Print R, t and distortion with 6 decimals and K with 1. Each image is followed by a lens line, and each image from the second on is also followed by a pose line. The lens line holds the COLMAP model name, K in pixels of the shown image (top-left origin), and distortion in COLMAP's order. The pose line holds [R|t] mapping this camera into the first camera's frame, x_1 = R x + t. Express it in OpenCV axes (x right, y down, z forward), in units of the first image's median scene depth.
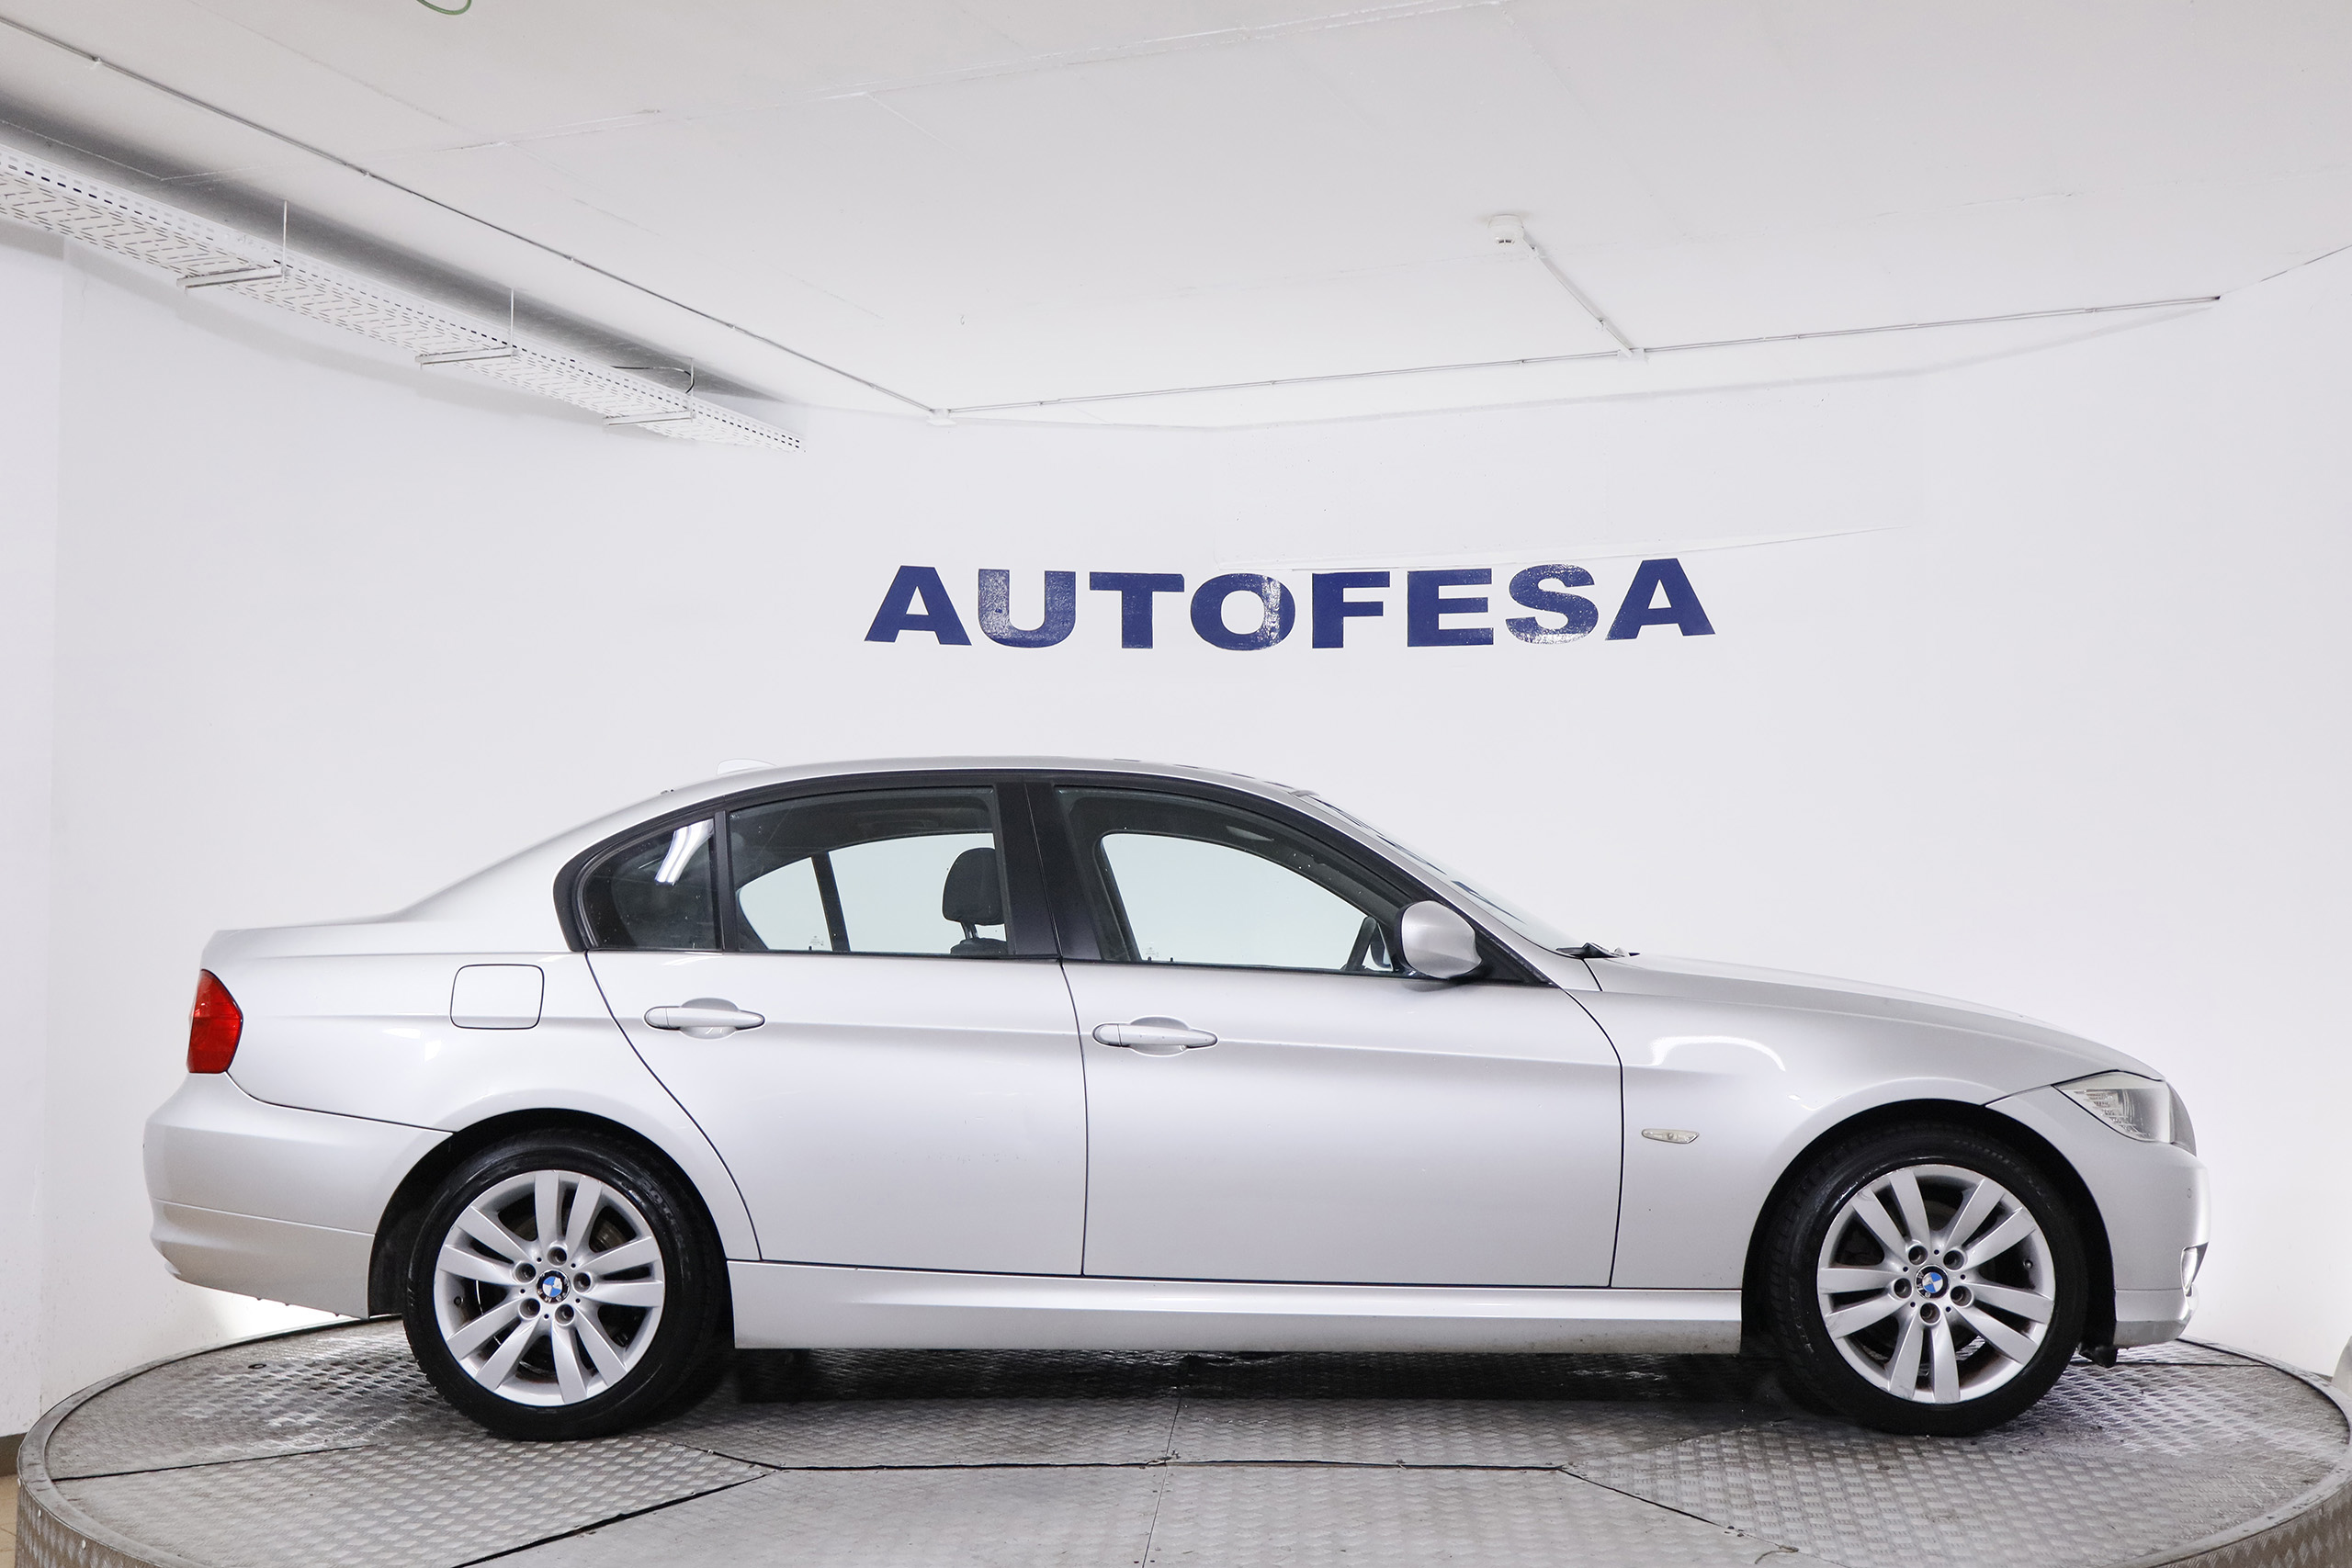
lens RADIAL K [[2675.8, 0, 1176.0], [0, 2675.8, 784.0], [0, 0, 1]] dist [0.008667, 0.018083]
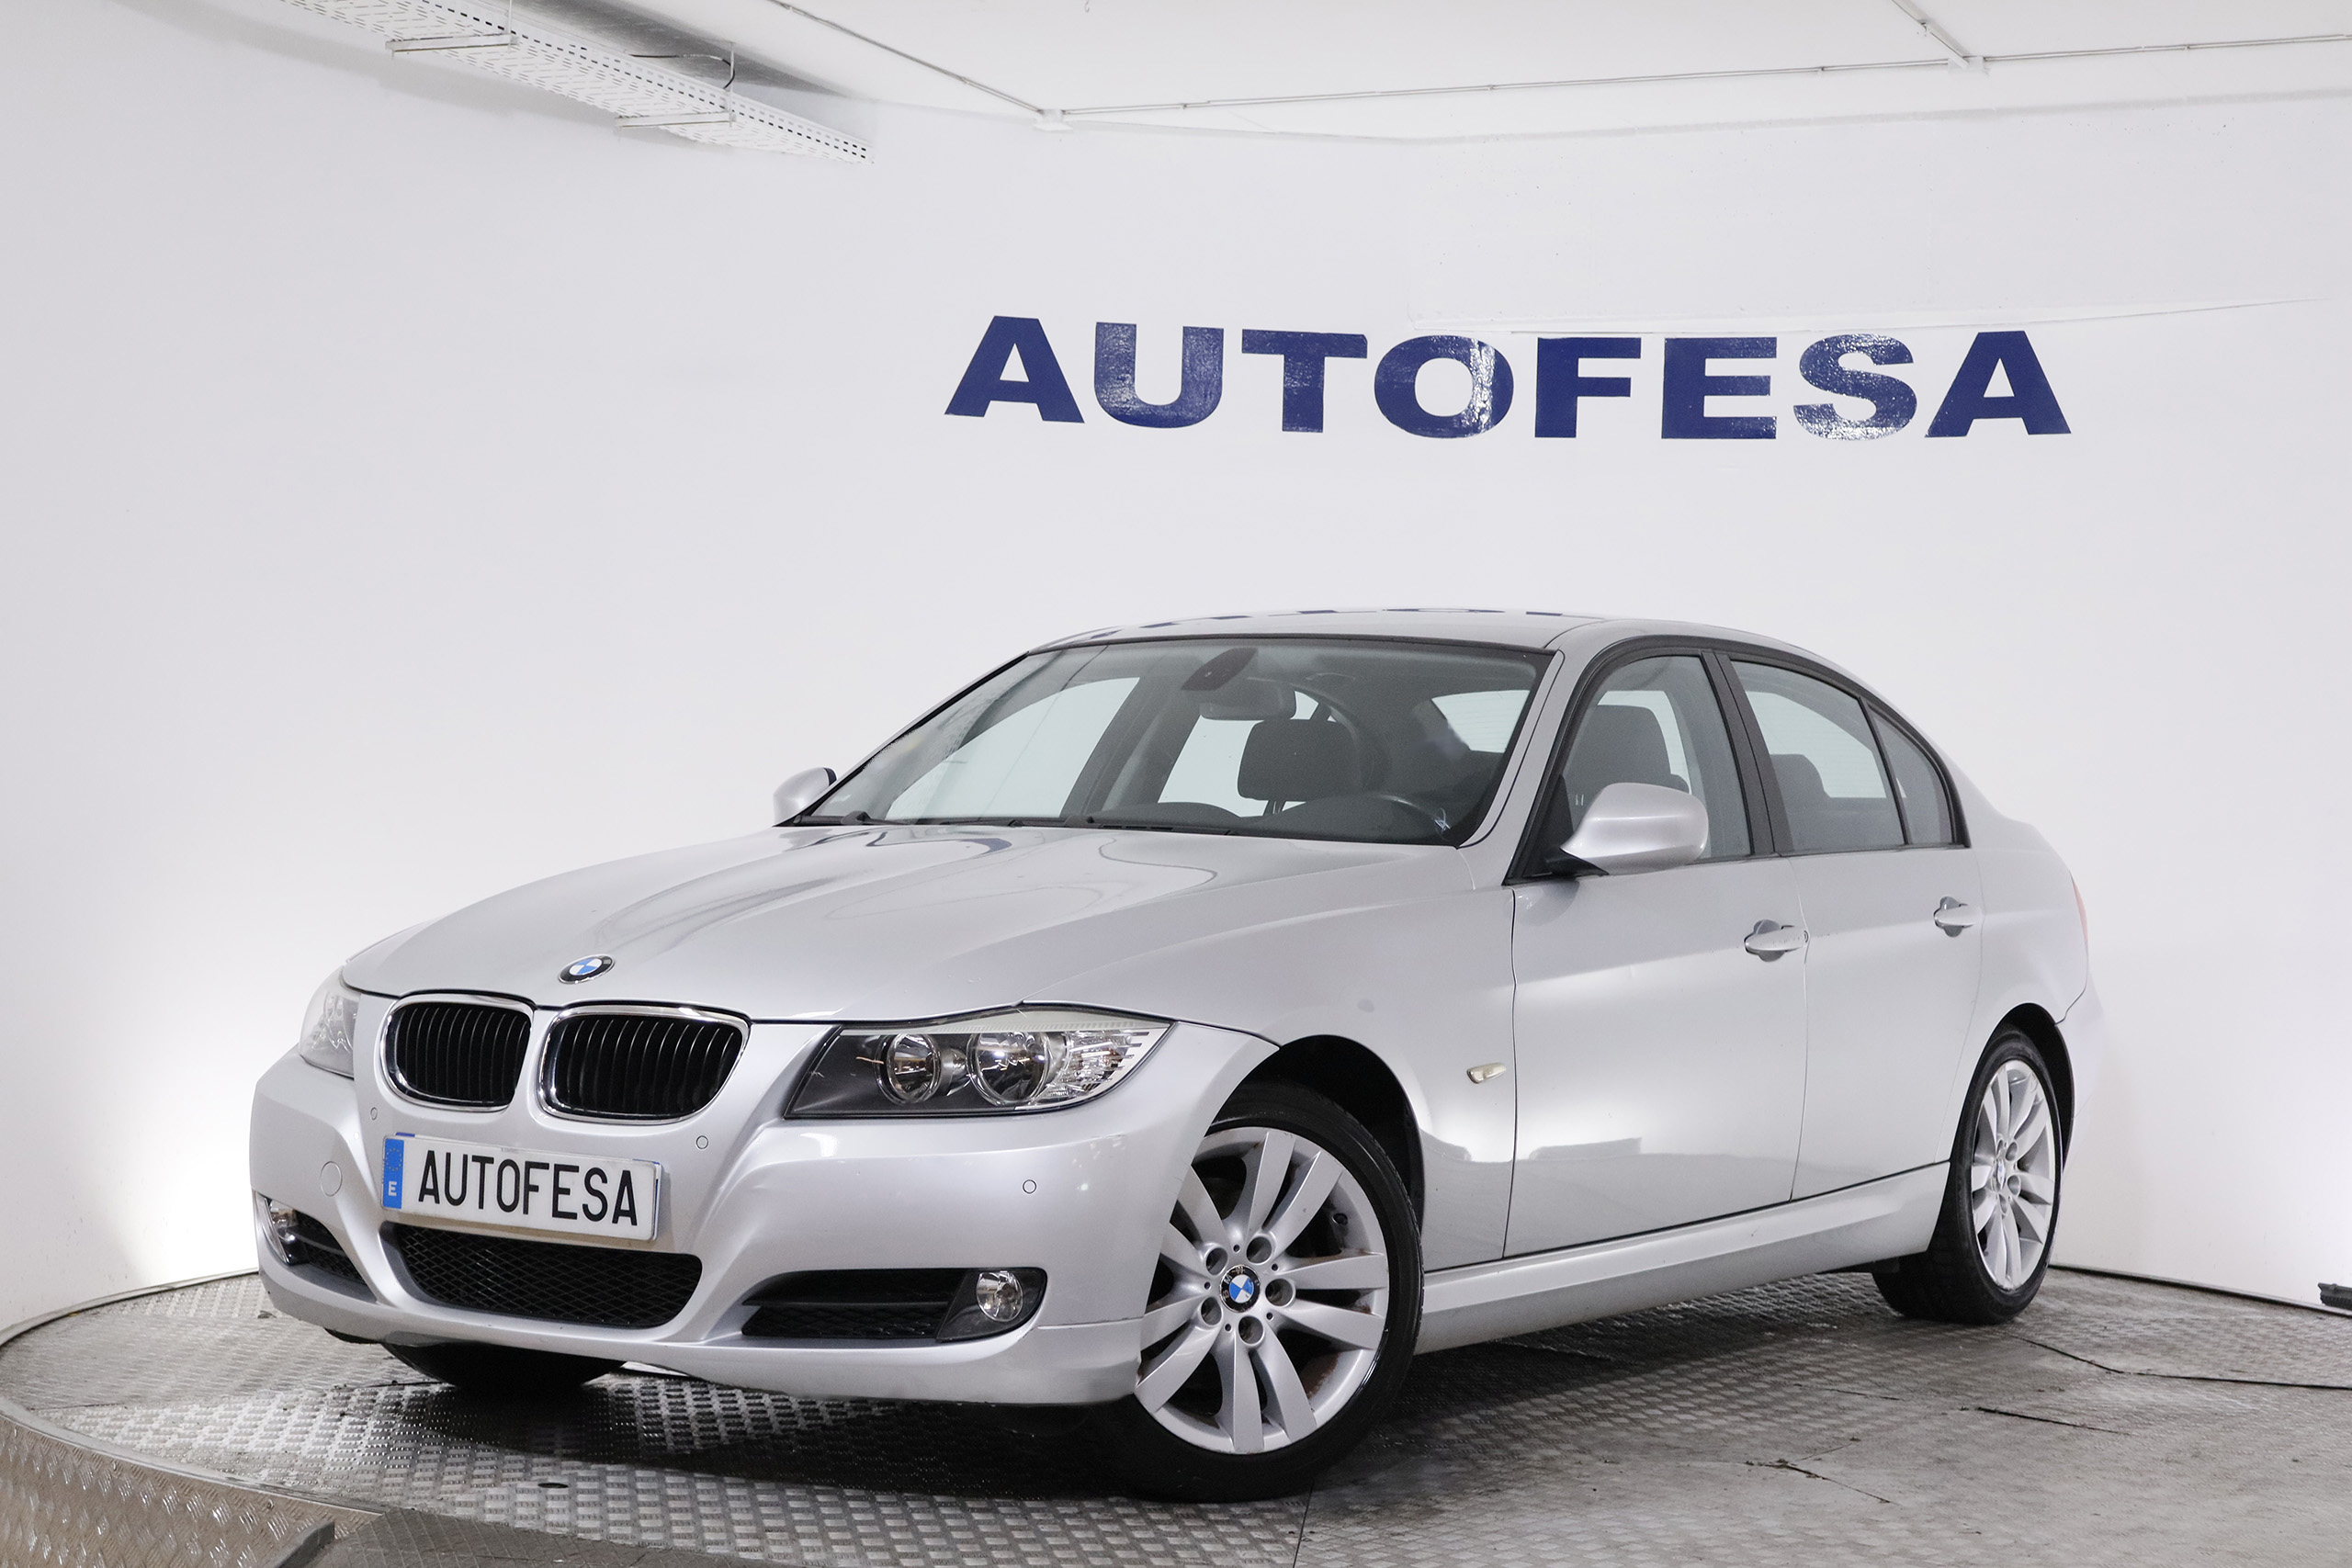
lens RADIAL K [[3949.9, 0, 1176.0], [0, 3949.9, 784.0], [0, 0, 1]] dist [0.032823, -0.016030]
pose [[0.998608, 0.028783, -0.044200, 0.002073], [-0.026528, 0.998357, 0.050796, -0.007249], [0.045590, -0.049553, 0.997730, -0.123288]]
